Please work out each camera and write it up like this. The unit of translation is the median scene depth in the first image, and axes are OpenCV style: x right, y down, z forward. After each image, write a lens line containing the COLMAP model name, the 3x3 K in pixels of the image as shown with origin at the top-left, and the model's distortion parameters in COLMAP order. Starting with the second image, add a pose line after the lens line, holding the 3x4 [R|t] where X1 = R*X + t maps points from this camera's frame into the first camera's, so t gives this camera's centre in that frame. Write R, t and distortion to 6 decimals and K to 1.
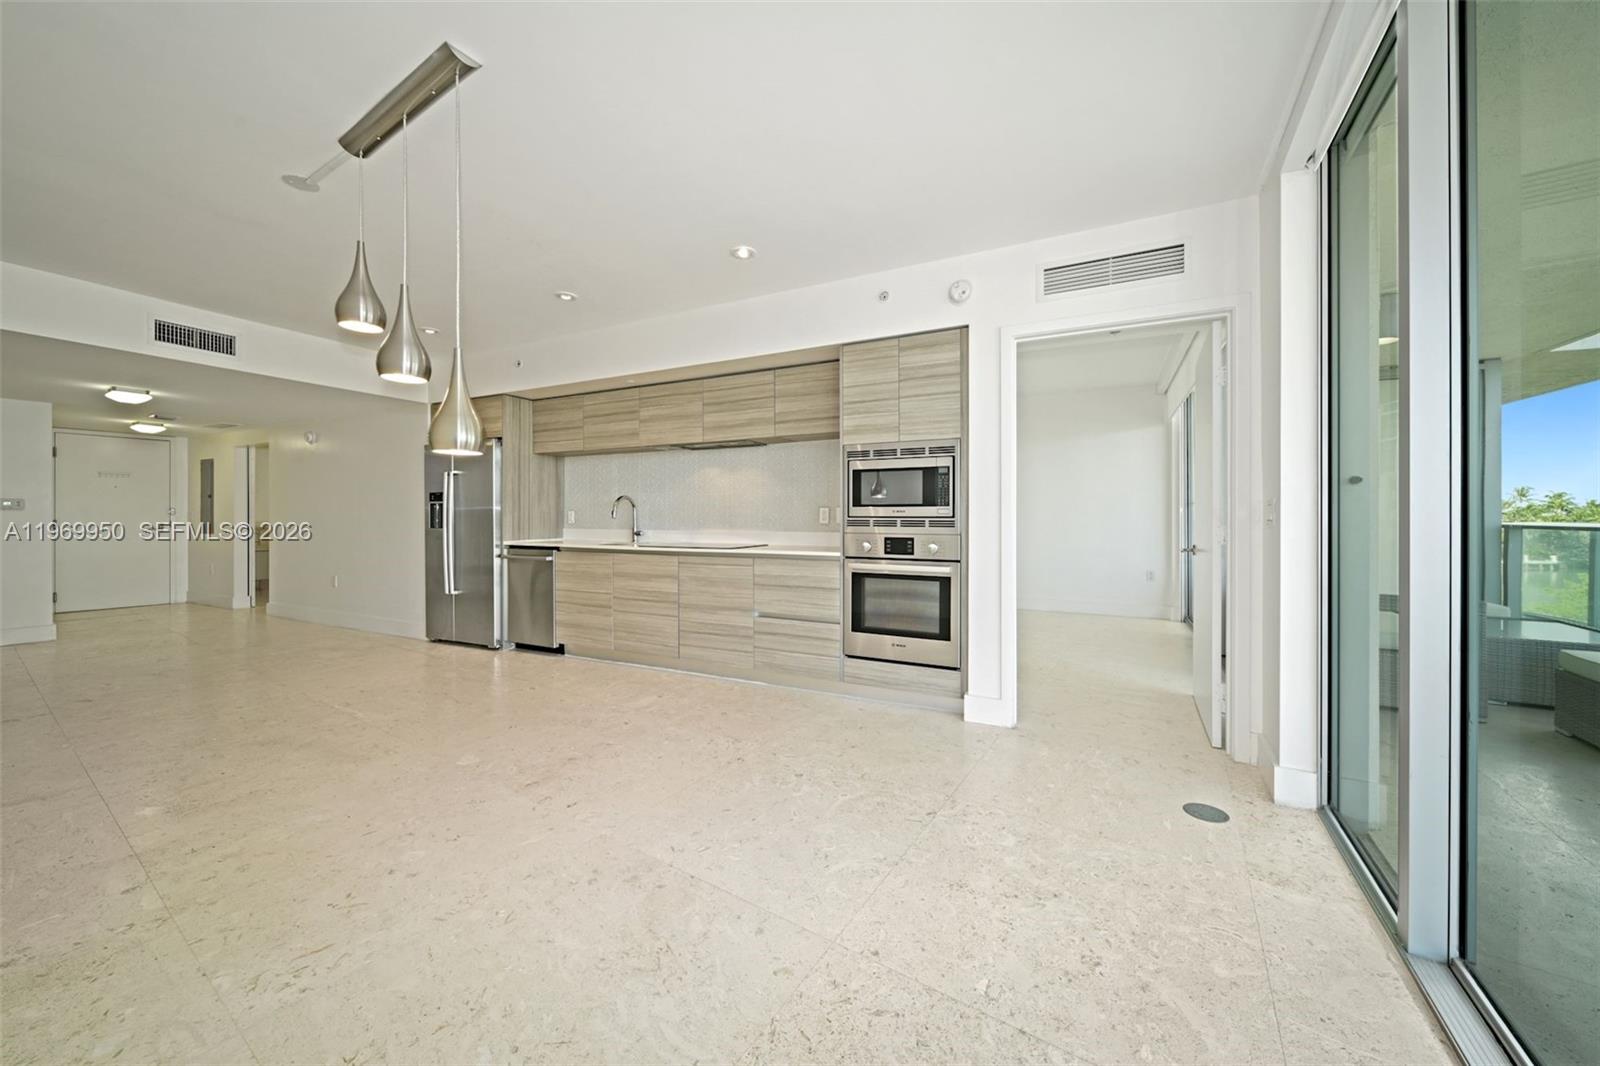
lens RADIAL K [[615.1, 0, 791.8], [0, 615.1, 519.5], [0, 0, 1]] dist [0.000771, 0.000166]
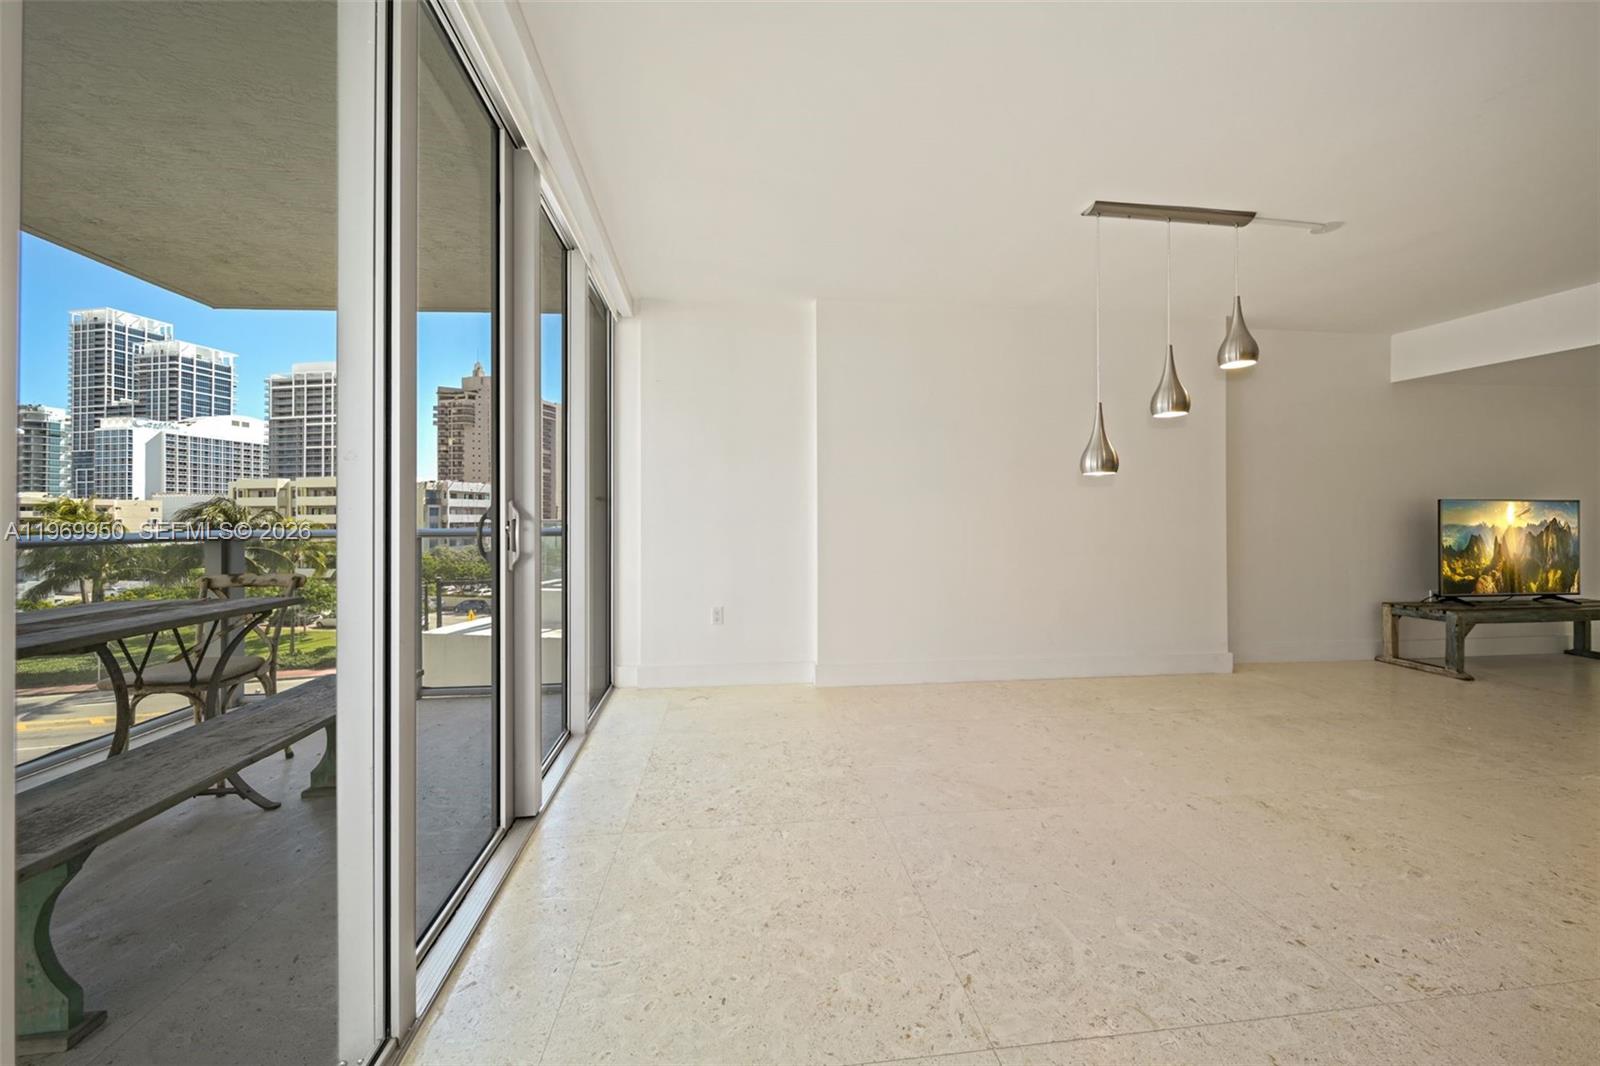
lens RADIAL K [[564.7, 0, 799.3], [0, 564.7, 520.7], [0, 0, 1]] dist [0.001021, 0.000033]
pose [[-0.782100, 0.006220, -0.623122, 0.924629], [0.001759, 0.999968, 0.007774, -0.015564], [0.623151, 0.004985, -0.782086, 1.705966]]
